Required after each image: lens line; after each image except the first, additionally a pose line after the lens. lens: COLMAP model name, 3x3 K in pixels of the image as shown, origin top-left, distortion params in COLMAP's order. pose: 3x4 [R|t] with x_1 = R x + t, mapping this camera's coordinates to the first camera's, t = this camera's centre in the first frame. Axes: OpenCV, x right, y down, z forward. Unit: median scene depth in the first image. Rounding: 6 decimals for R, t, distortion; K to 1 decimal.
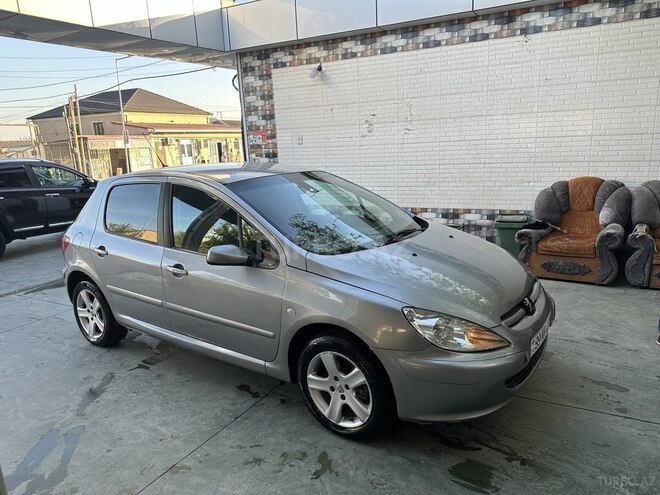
lens RADIAL K [[465.0, 0, 332.4], [0, 465.0, 249.8], [0, 0, 1]] dist [0.053932, -0.069540]
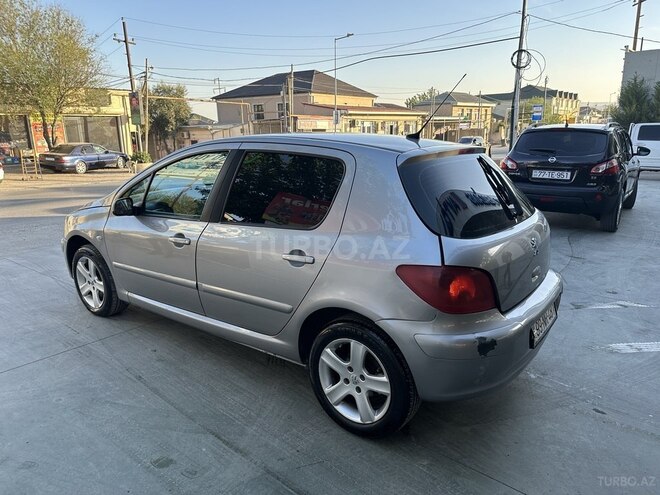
lens RADIAL K [[465.0, 0, 326.4], [0, 465.0, 251.7], [0, 0, 1]] dist [0.053932, -0.069540]
pose [[0.983200, 0.068716, -0.169100, -1.303652], [-0.063732, 0.997362, 0.034738, 0.094399], [0.171041, -0.023377, 0.984987, -0.086217]]
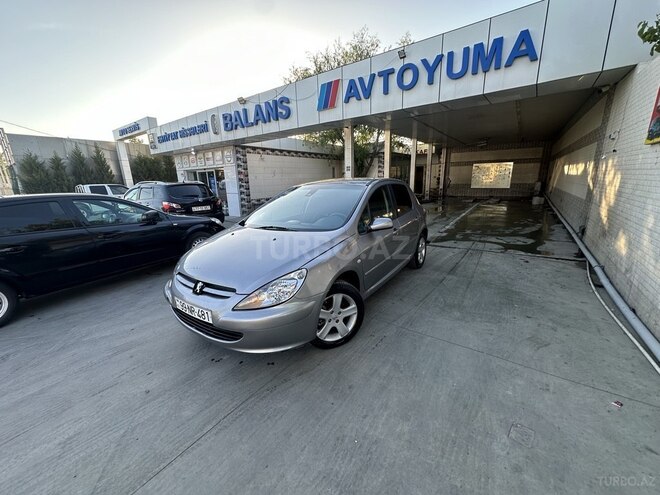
lens RADIAL K [[263.4, 0, 331.9], [0, 263.4, 248.1], [0, 0, 1]] dist [-0.005614, 0.000827]
pose [[0.106794, -0.213340, 0.971124, -2.033293], [0.247738, 0.951615, 0.181810, 0.018867], [-0.962923, 0.221168, 0.154479, 0.396552]]
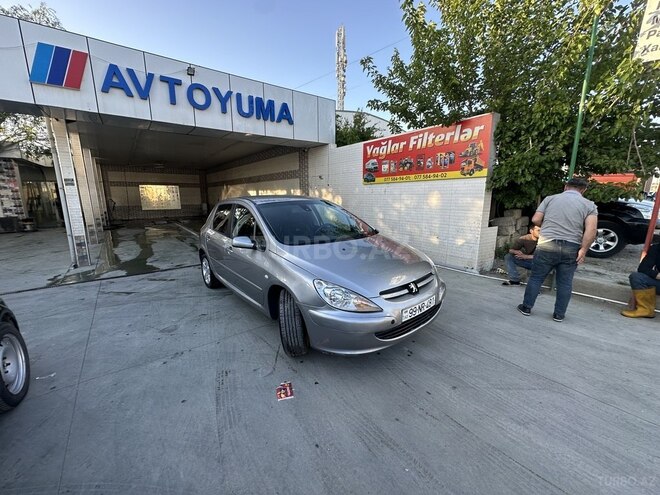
lens RADIAL K [[263.4, 0, 328.7], [0, 263.4, 247.1], [0, 0, 1]] dist [-0.005614, 0.000827]
pose [[-0.922853, -0.026151, 0.384265, -1.770557], [0.131447, 0.916406, 0.378049, -0.122108], [-0.362029, 0.399394, -0.842271, 0.950634]]
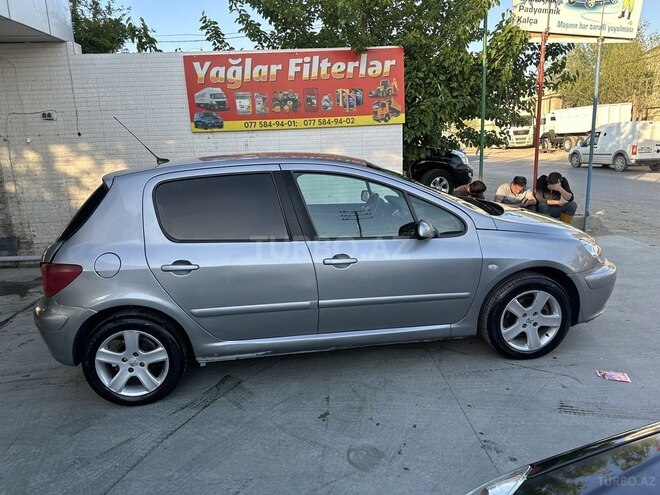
lens RADIAL K [[465.0, 0, 327.4], [0, 465.0, 247.9], [0, 0, 1]] dist [0.053932, -0.069540]
pose [[-0.834489, 0.192790, -0.516198, -1.150381], [-0.056357, 0.902022, 0.427996, -0.159751], [0.548135, 0.386250, -0.741862, 0.914294]]
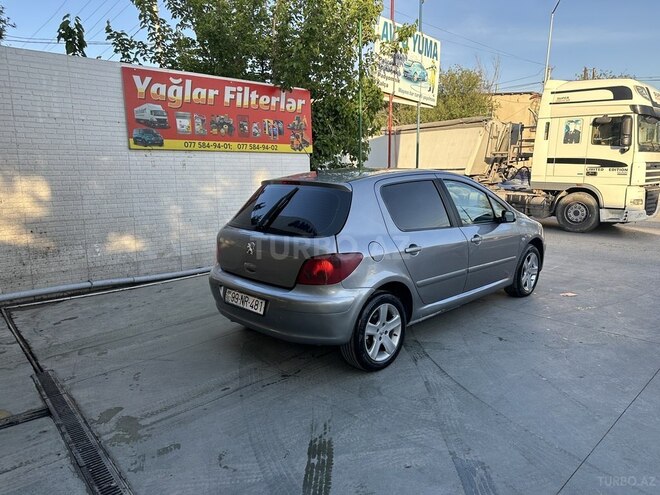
lens RADIAL K [[465.0, 0, 330.2], [0, 465.0, 254.7], [0, 0, 1]] dist [0.053932, -0.069540]
pose [[-0.326167, 0.210104, -0.921668, -0.694780], [-0.201552, 0.937112, 0.284951, -0.083701], [0.923576, 0.278706, -0.263308, 0.577531]]
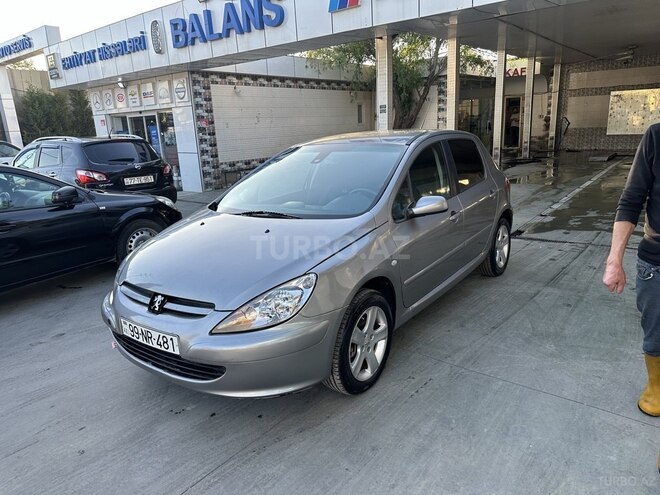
lens RADIAL K [[468.2, 0, 338.7], [0, 468.2, 240.4], [0, 0, 1]] dist [0.043950, -0.026069]
pose [[0.146904, -0.206462, 0.967364, -2.101197], [0.262041, 0.951156, 0.163209, 0.007497], [-0.953810, 0.229513, 0.193830, 0.377905]]
